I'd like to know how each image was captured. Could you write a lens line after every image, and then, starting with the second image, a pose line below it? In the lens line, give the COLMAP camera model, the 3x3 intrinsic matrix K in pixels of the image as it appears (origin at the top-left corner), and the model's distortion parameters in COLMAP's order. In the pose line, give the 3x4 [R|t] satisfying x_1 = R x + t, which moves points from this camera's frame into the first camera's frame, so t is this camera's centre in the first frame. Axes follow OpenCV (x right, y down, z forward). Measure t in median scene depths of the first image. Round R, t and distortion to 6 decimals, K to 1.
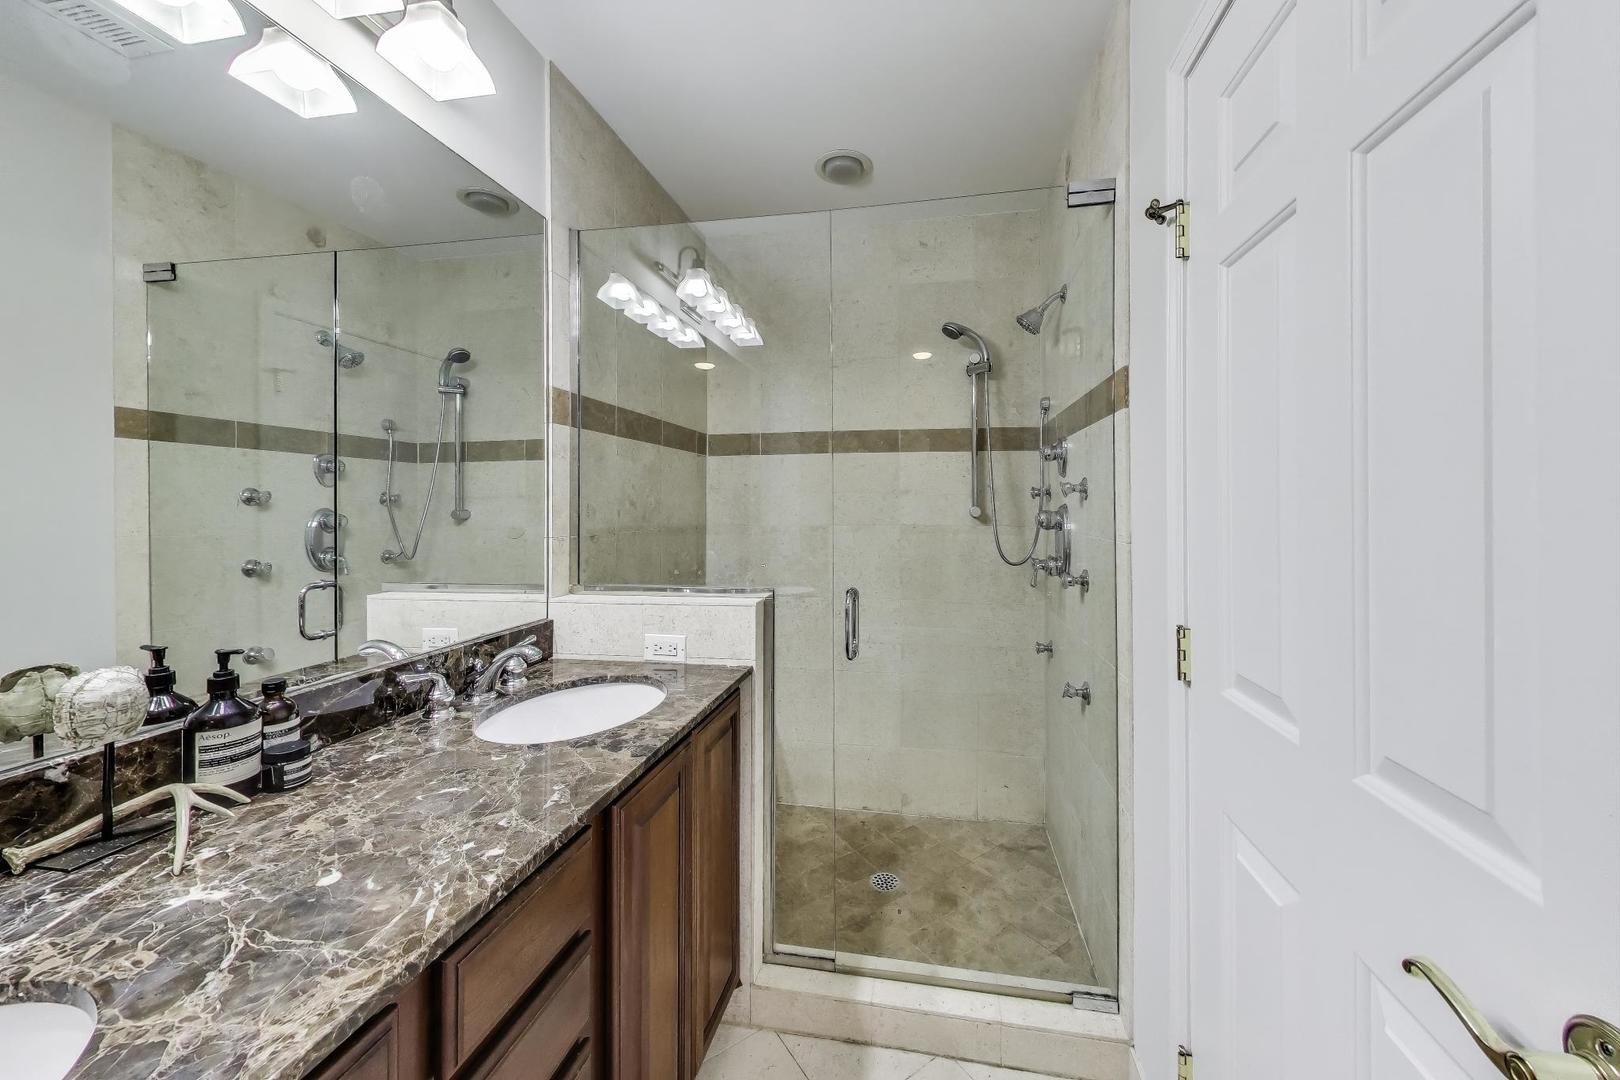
lens RADIAL K [[612.0, 0, 812.3], [0, 612.0, 498.3], [0, 0, 1]] dist [0.006189, 0.000202]
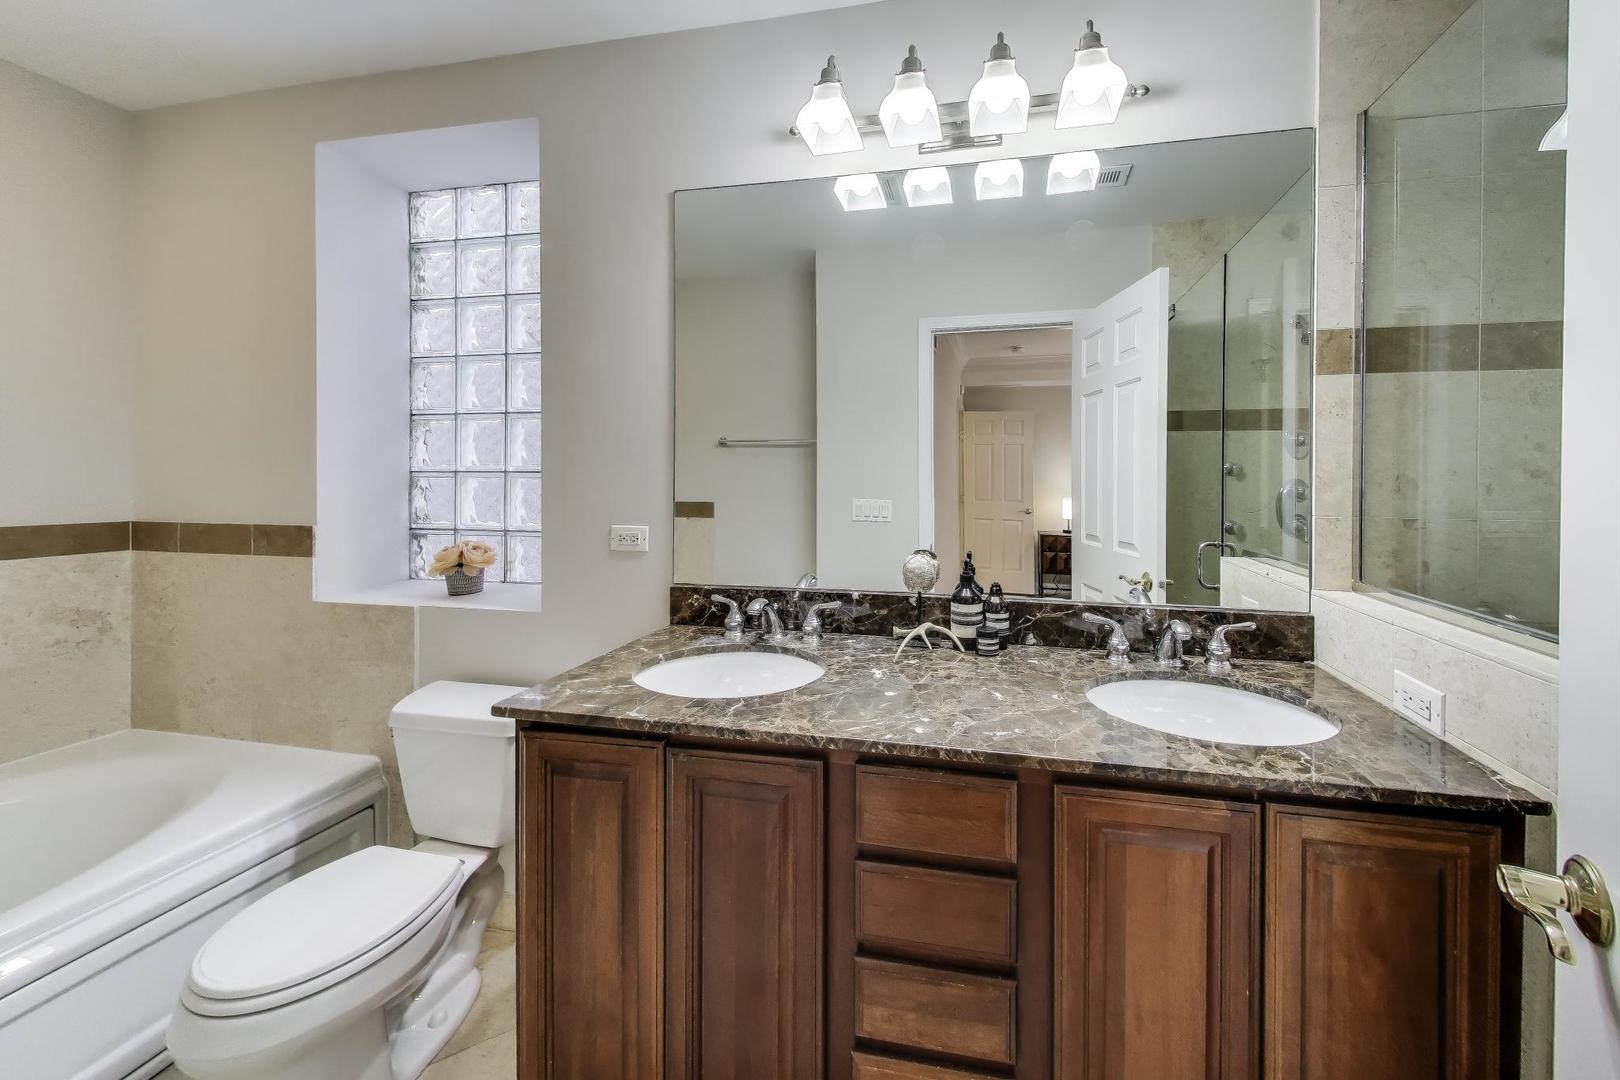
lens RADIAL K [[612.0, 0, 940.2], [0, 612.0, 476.8], [0, 0, 1]] dist [0.006189, 0.000202]
pose [[0.006786, 0.003844, -0.999970, 0.886251], [-0.001267, 0.999992, 0.003835, 0.022739], [0.999976, 0.001241, 0.006791, 1.131629]]
